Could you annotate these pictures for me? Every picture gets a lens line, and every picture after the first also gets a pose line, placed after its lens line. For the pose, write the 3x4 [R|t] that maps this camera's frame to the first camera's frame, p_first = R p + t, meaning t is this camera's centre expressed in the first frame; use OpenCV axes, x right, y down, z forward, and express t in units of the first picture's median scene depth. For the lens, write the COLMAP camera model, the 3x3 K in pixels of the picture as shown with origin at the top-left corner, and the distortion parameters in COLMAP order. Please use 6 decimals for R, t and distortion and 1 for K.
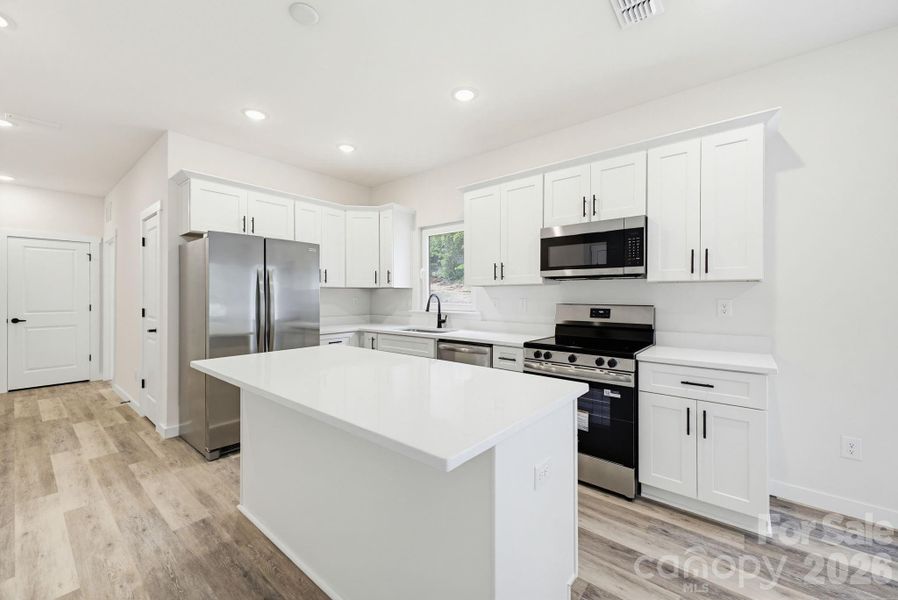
lens RADIAL K [[356.8, 0, 454.0], [0, 356.8, 294.4], [0, 0, 1]] dist [0.019205, -0.000053]
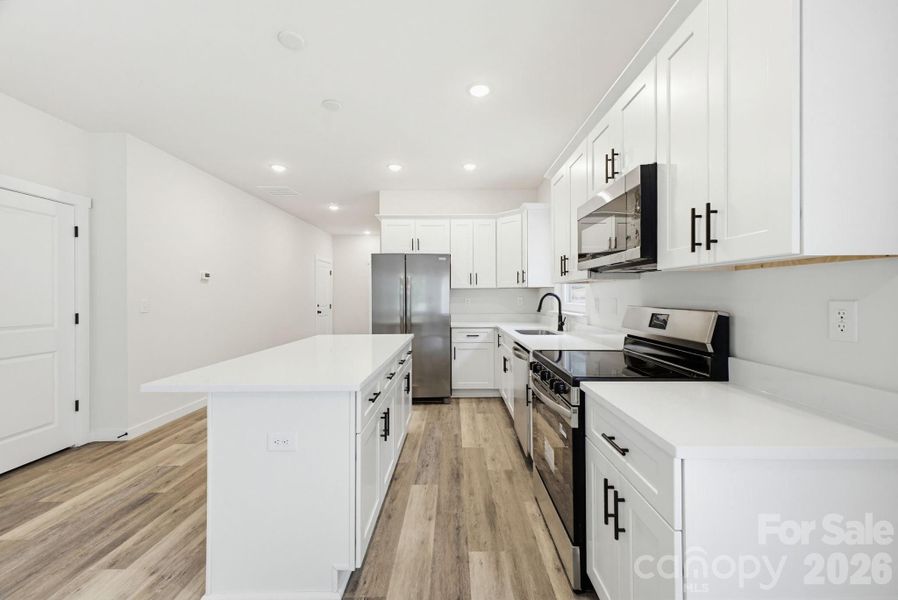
lens RADIAL K [[356.8, 0, 454.0], [0, 356.8, 294.4], [0, 0, 1]] dist [0.019205, -0.000053]
pose [[0.623921, -0.007051, -0.781456, 0.615578], [0.007495, 0.999967, -0.003038, 0.003302], [0.781451, -0.003962, 0.623954, 0.267535]]
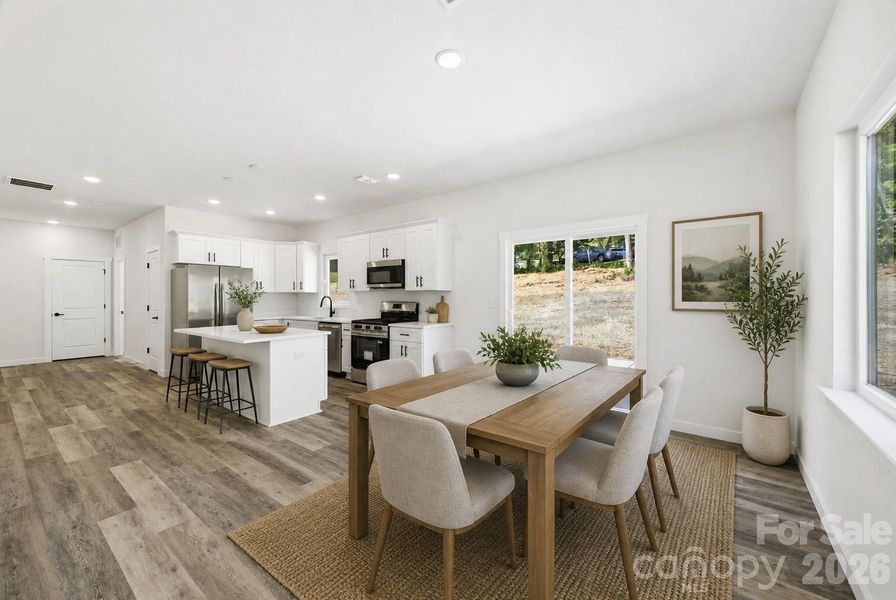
lens RADIAL K [[371.6, 0, 461.9], [0, 371.6, 299.5], [0, 0, 1]] dist [0.001438, 0.000413]
pose [[0.998760, -0.003248, 0.049683, 0.587387], [0.002631, 0.999919, 0.012477, -0.007587], [-0.049719, -0.012331, 0.998687, -0.921728]]
